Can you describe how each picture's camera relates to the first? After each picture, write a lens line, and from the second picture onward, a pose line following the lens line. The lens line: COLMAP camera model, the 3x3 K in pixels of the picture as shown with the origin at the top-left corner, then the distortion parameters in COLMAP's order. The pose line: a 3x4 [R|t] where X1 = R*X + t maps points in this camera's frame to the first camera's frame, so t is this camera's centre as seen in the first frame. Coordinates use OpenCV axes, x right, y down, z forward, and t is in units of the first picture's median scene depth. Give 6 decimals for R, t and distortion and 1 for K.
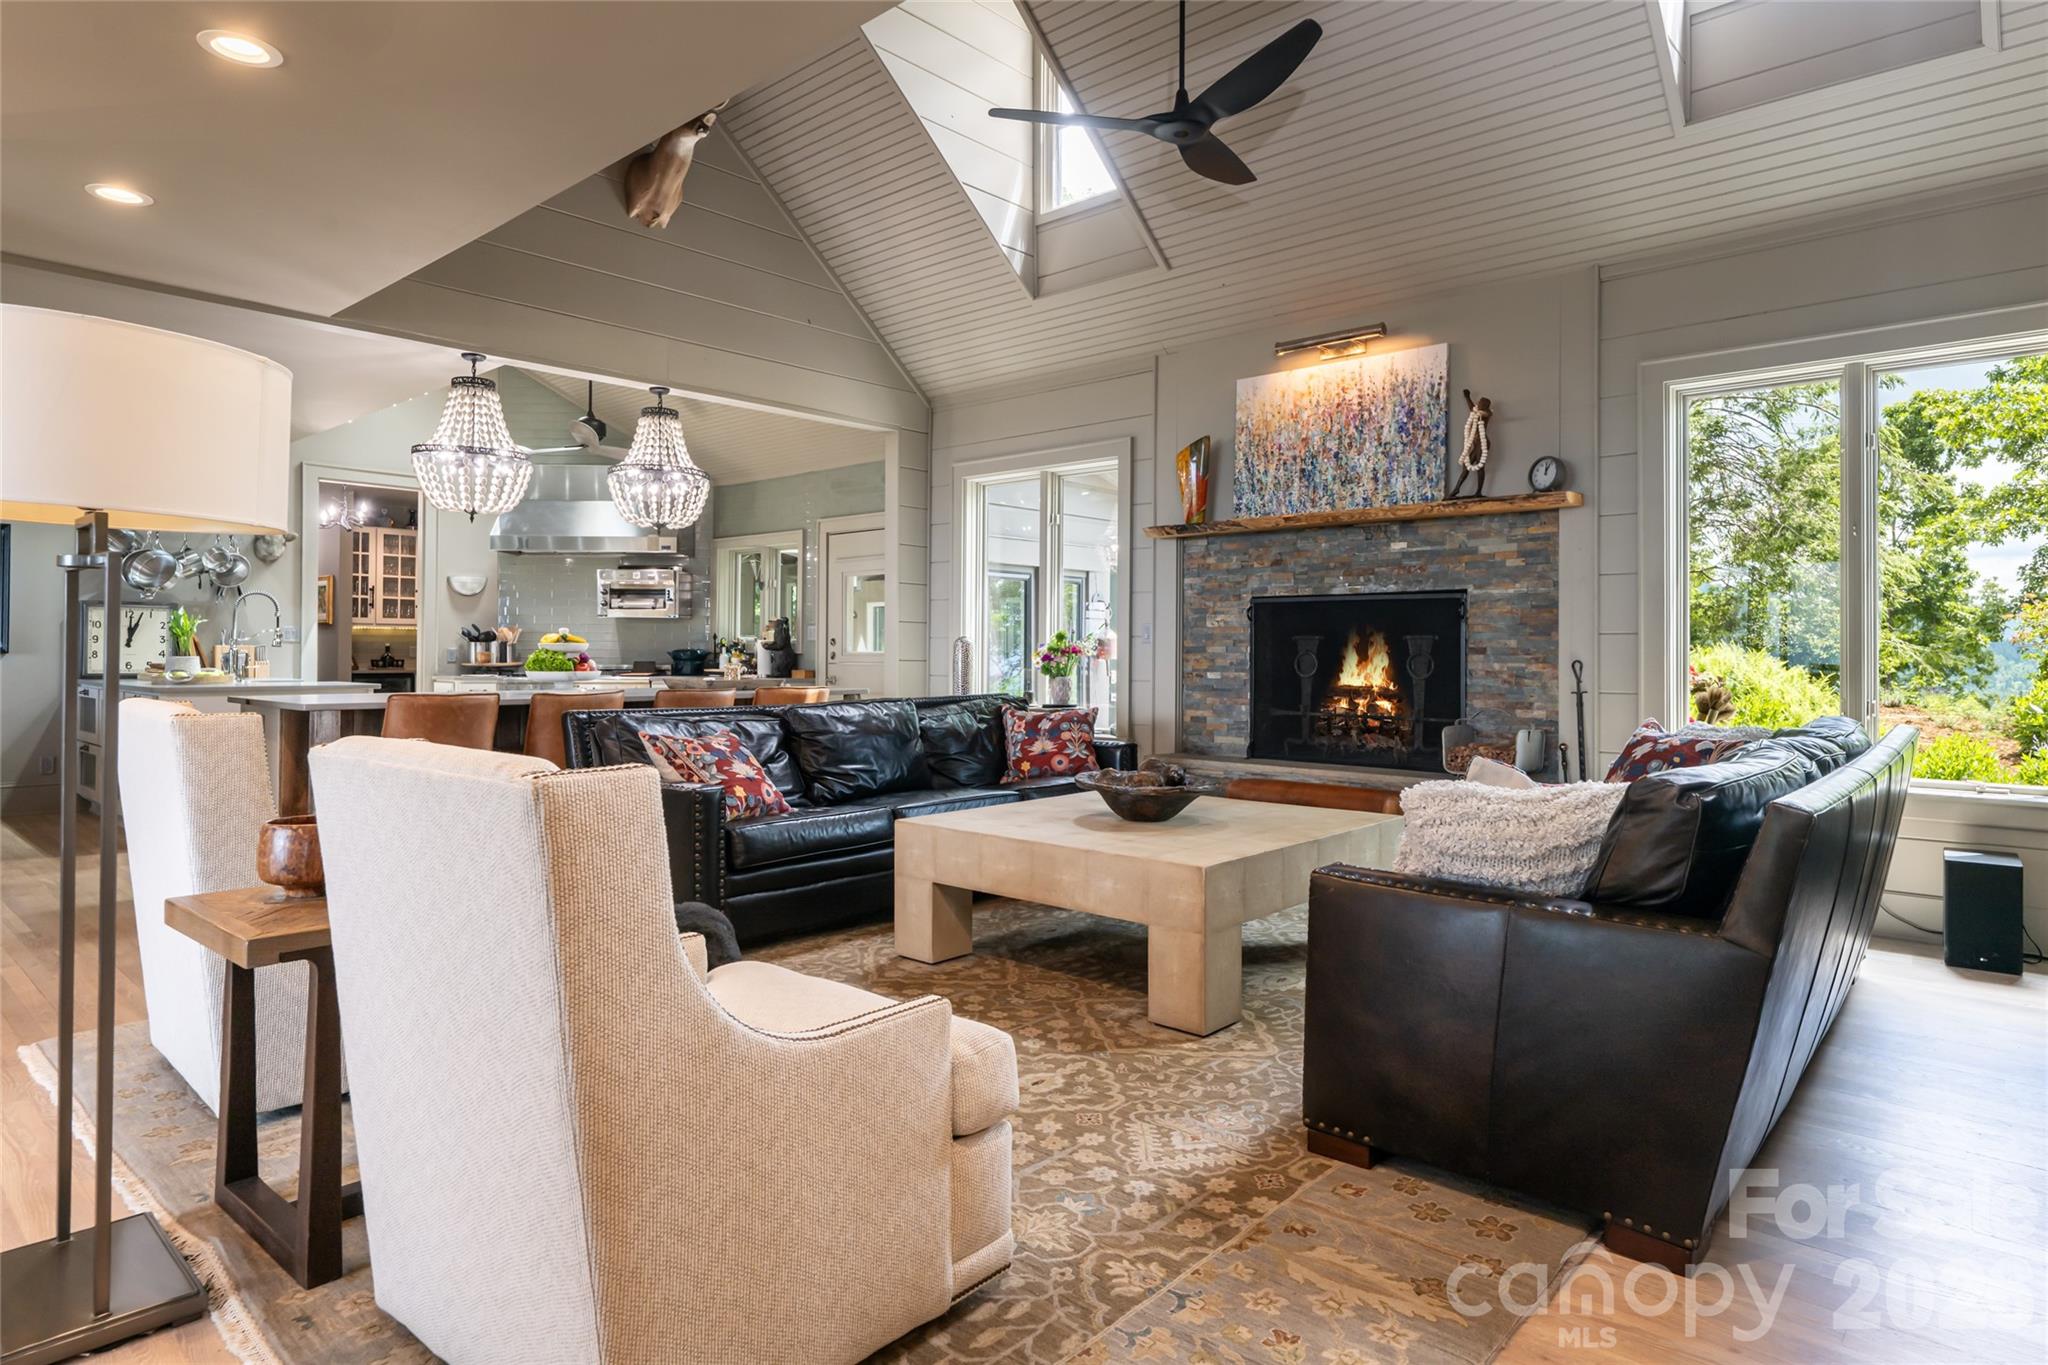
lens RADIAL K [[1158.1, 0, 1080.2], [0, 1158.1, 641.2], [0, 0, 1]] dist [-0.002850, 0.004798]
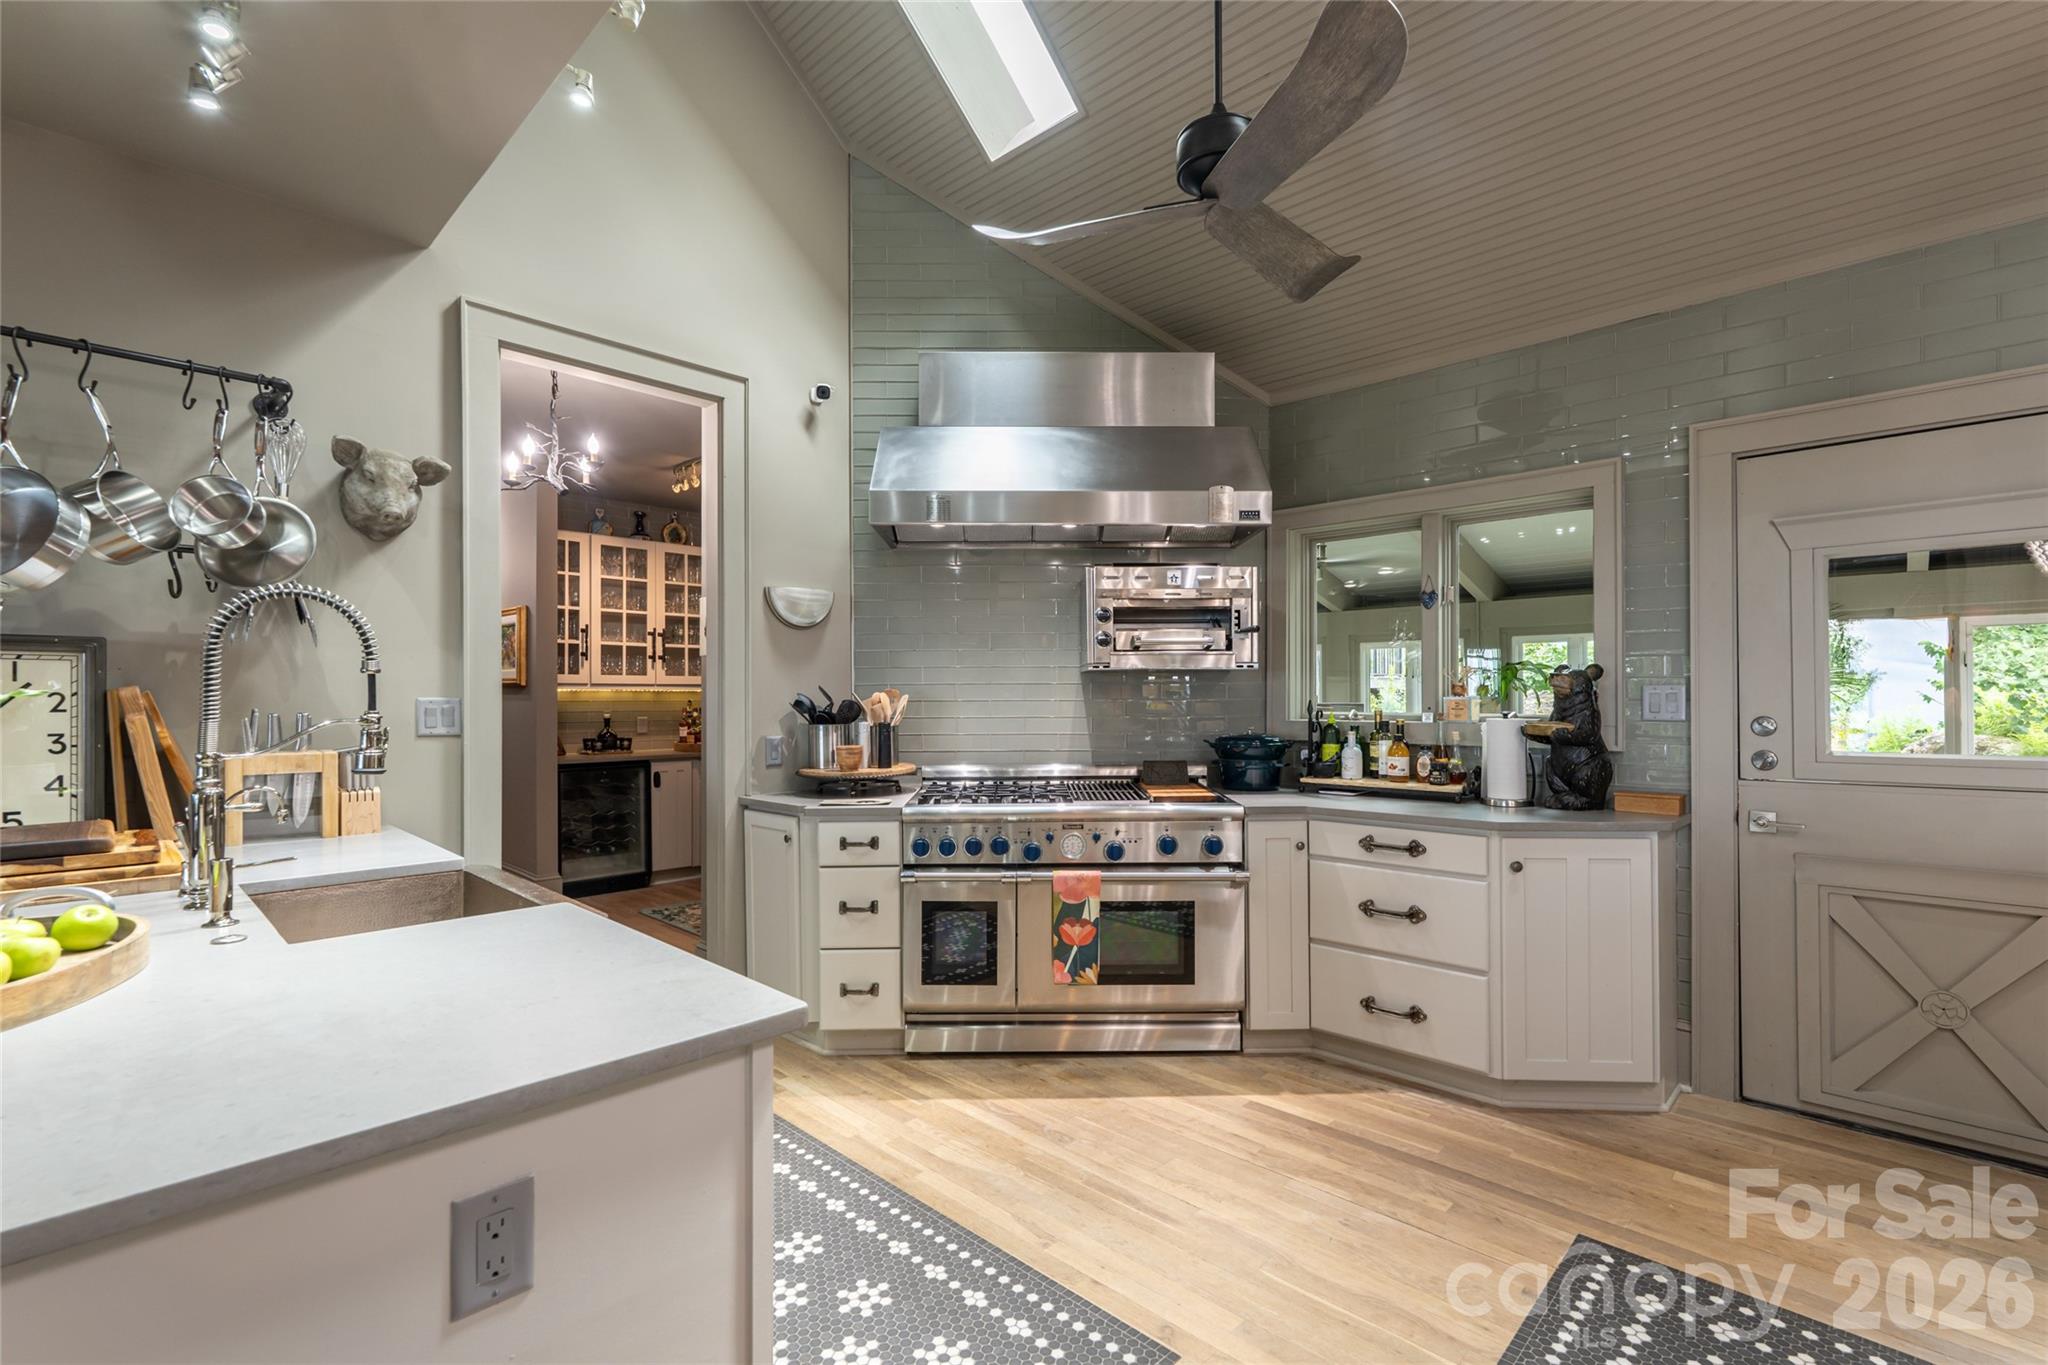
lens RADIAL K [[888.7, 0, 1032.7], [0, 888.7, 691.1], [0, 0, 1]] dist [-0.000800, 0.000532]
pose [[0.998899, -0.007563, -0.046300, -0.611806], [0.007706, 0.999966, 0.002907, -0.019144], [0.046277, -0.003260, 0.998923, 0.932375]]
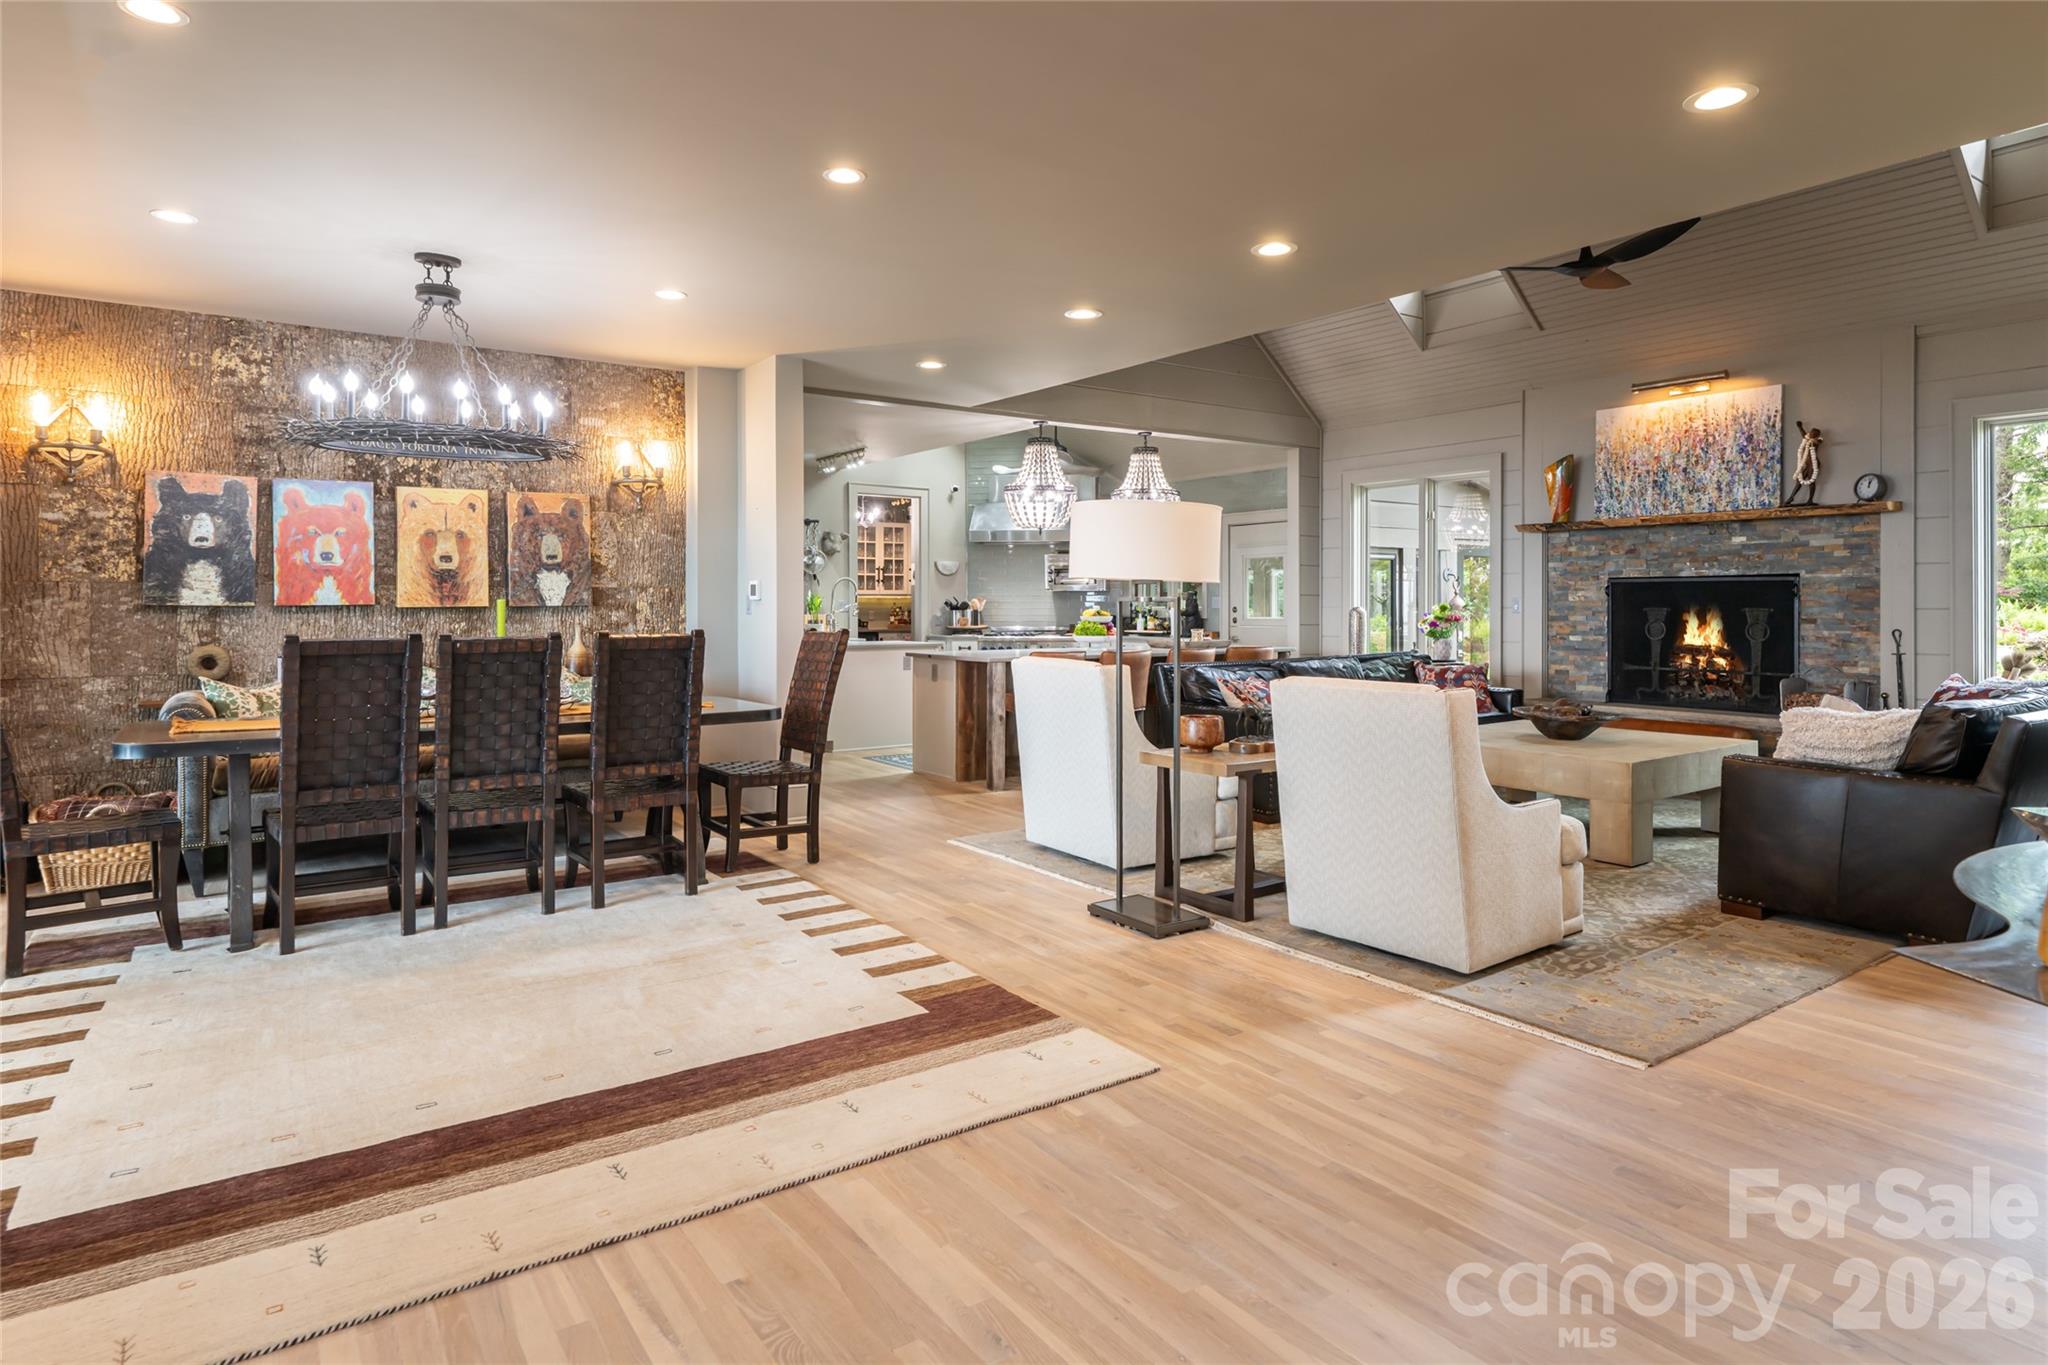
lens RADIAL K [[1158.1, 0, 1047.0], [0, 1158.1, 598.9], [0, 0, 1]] dist [-0.002850, 0.004798]
pose [[0.973000, -0.006608, -0.230709, -0.162952], [0.007878, 0.999958, 0.004584, -0.025324], [0.230669, -0.006278, 0.973012, -0.397421]]
